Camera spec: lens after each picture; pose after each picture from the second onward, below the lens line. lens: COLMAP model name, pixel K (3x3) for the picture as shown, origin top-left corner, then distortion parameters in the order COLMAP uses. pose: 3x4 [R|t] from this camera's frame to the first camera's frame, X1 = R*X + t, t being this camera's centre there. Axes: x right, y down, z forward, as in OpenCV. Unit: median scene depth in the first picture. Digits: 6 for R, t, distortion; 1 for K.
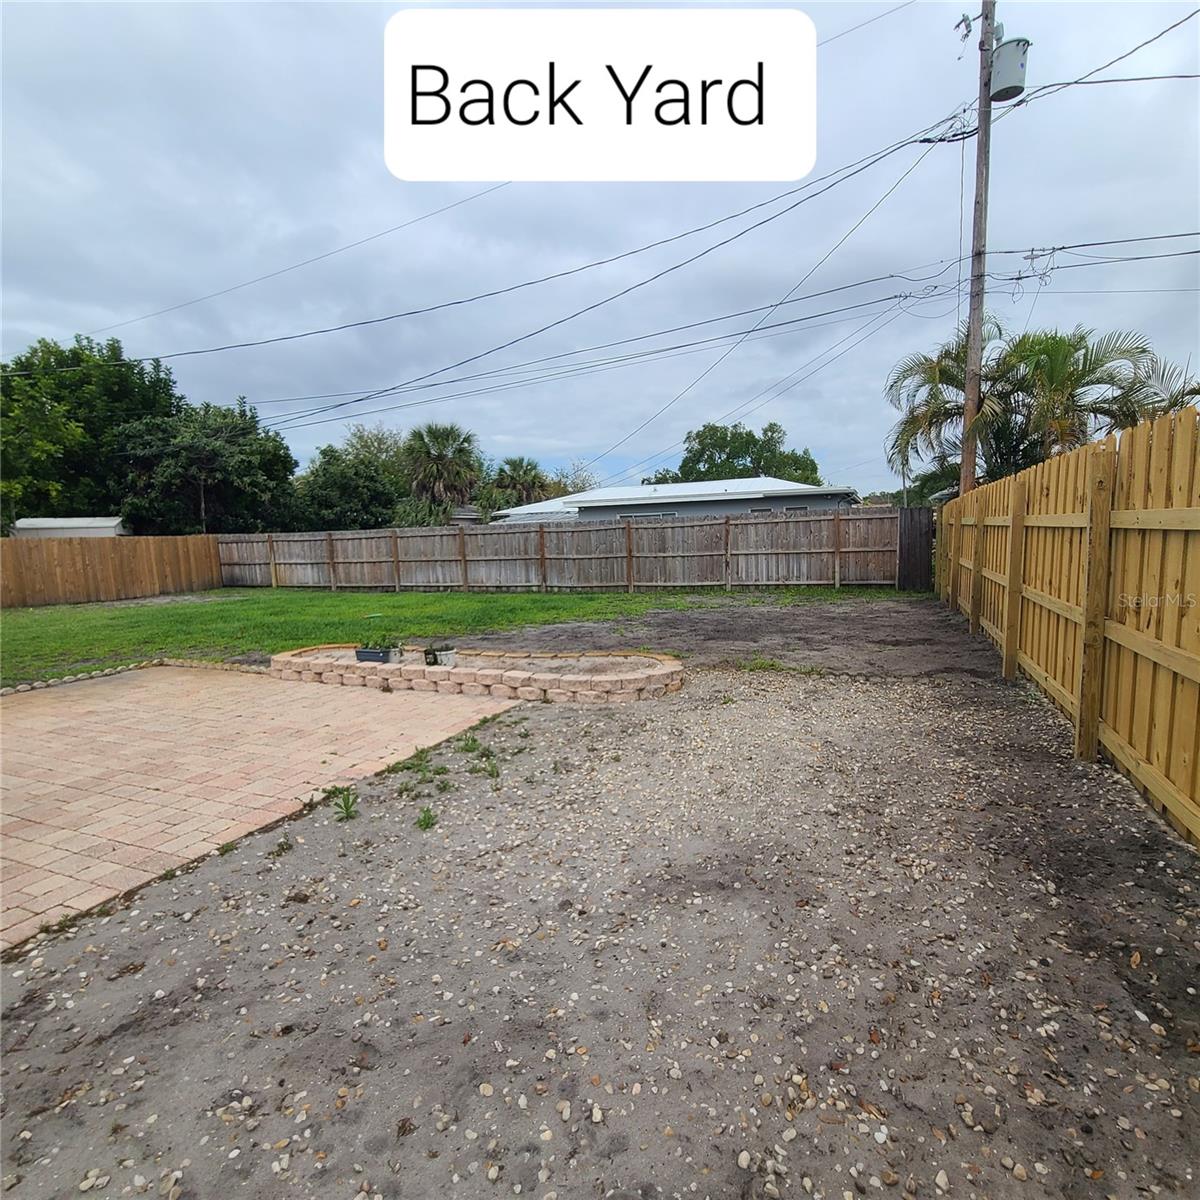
lens RADIAL K [[651.5, 0, 608.2], [0, 651.5, 619.0], [0, 0, 1]] dist [0.000930, -0.000427]
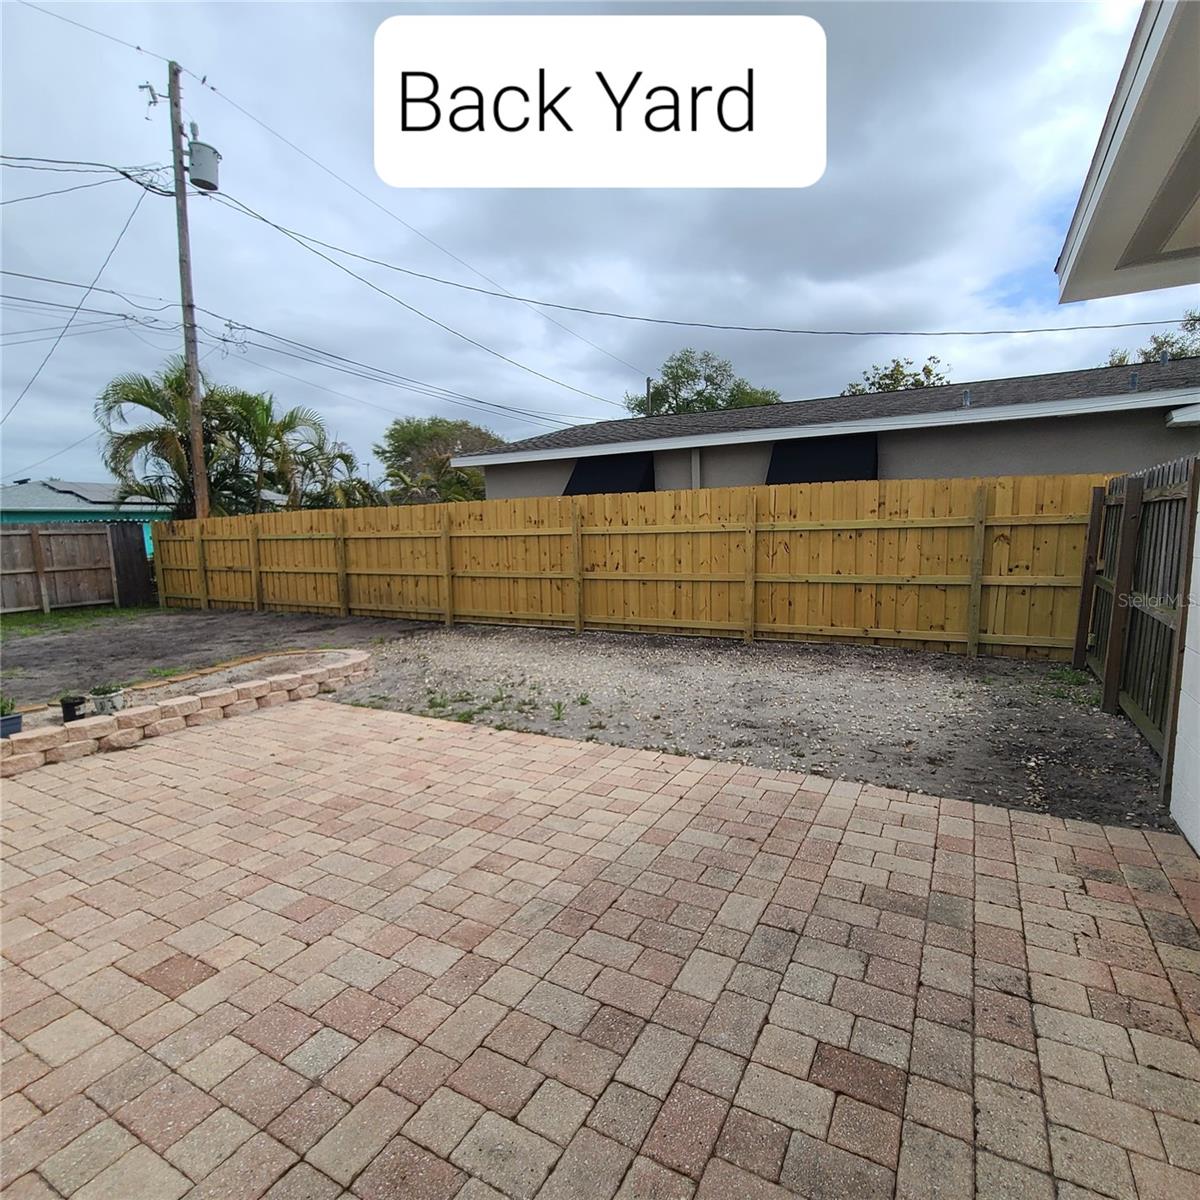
lens RADIAL K [[651.5, 0, 609.8], [0, 651.5, 620.8], [0, 0, 1]] dist [0.000930, -0.000427]
pose [[0.112398, -0.108256, 0.987749, -0.312073], [0.147087, 0.984909, 0.091208, -0.004987], [-0.982717, 0.135033, 0.126625, 0.115985]]
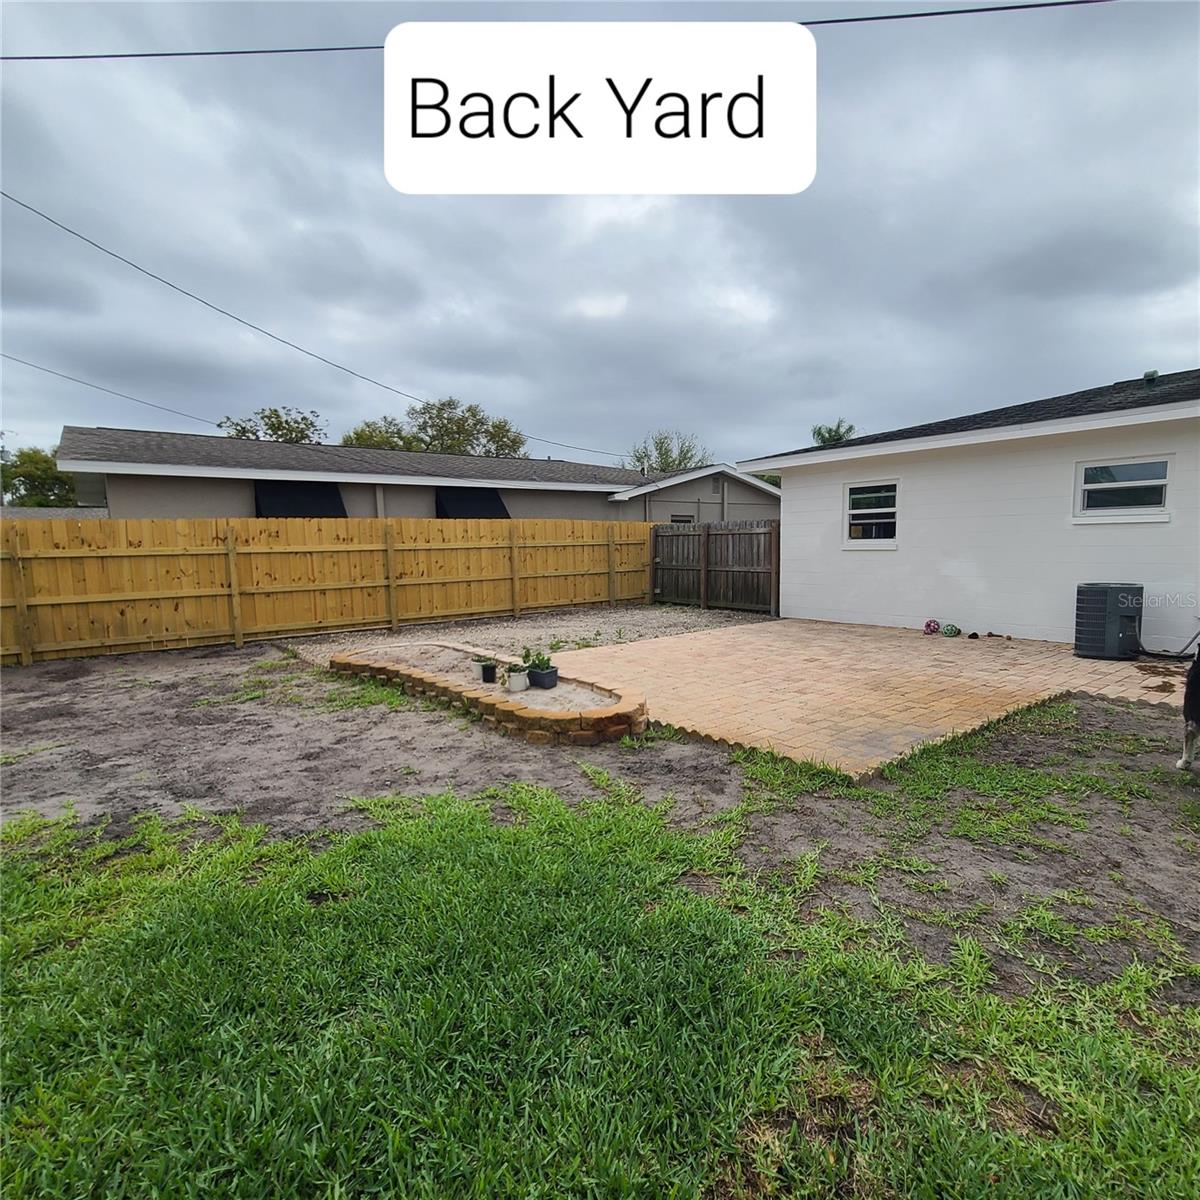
lens RADIAL K [[651.5, 0, 608.3], [0, 651.5, 617.7], [0, 0, 1]] dist [0.000930, -0.000427]
pose [[-0.865581, -0.008057, 0.500705, -0.306697], [0.112747, 0.971063, 0.210535, -0.066820], [-0.487912, 0.238688, -0.839625, 0.585087]]
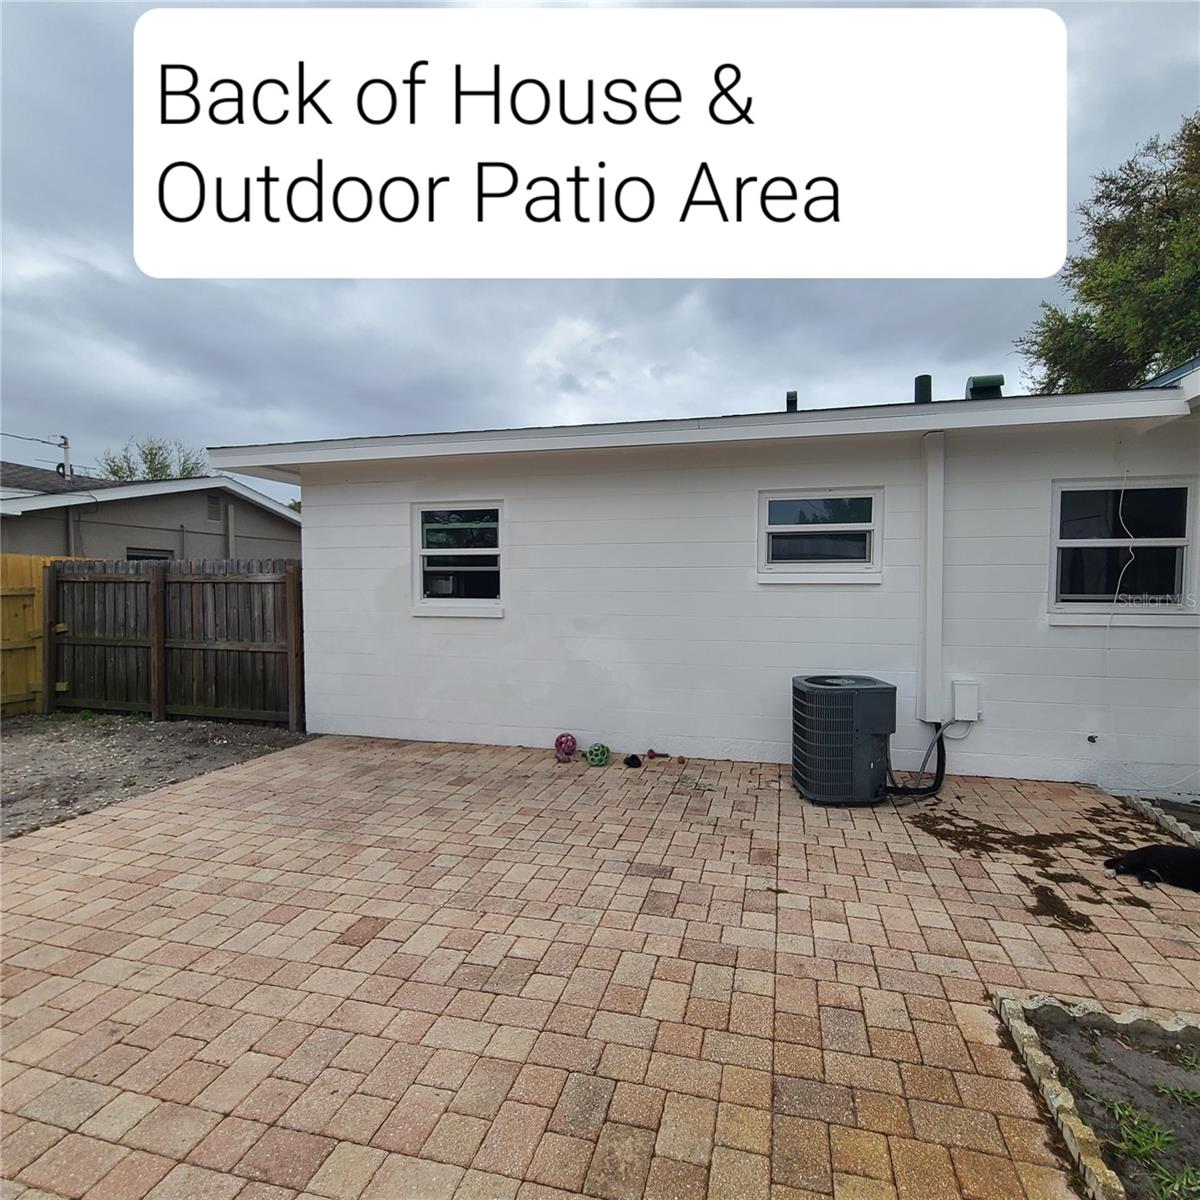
lens RADIAL K [[651.5, 0, 609.0], [0, 651.5, 616.9], [0, 0, 1]] dist [0.000930, -0.000427]
pose [[-0.990481, 0.036754, -0.132651, -0.255961], [0.012233, 0.983383, 0.181130, -0.041146], [0.137104, 0.177783, -0.974472, 0.344922]]
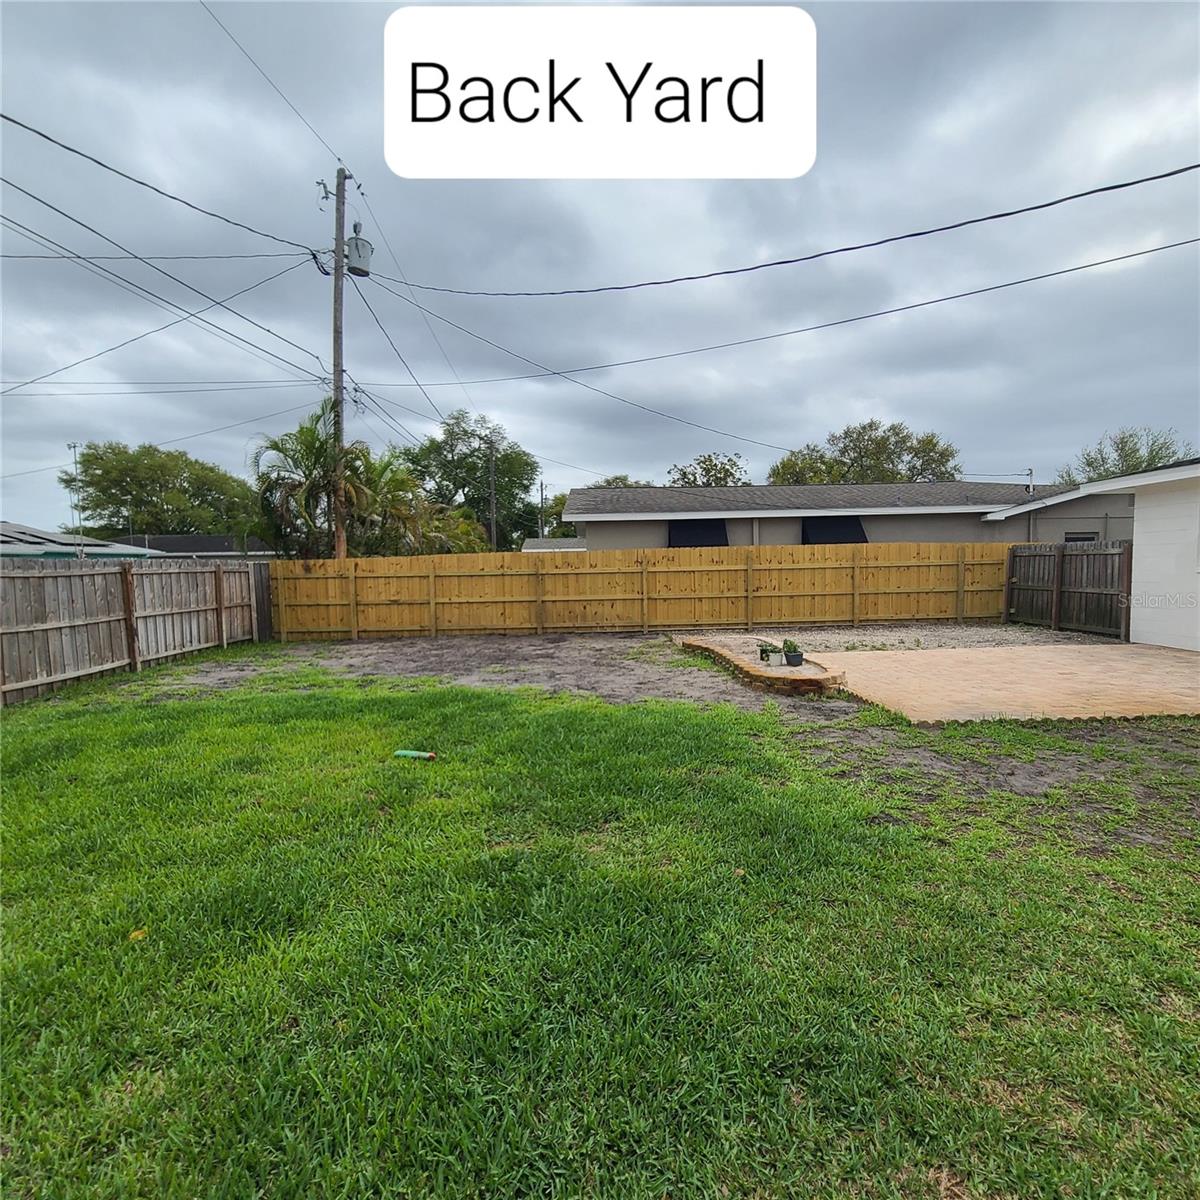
lens RADIAL K [[651.5, 0, 610.6], [0, 651.5, 621.3], [0, 0, 1]] dist [0.000930, -0.000427]
pose [[-0.391342, -0.034467, 0.919600, -0.486579], [0.153710, 0.982811, 0.102249, -0.068981], [-0.907317, 0.181366, -0.379317, 0.628110]]
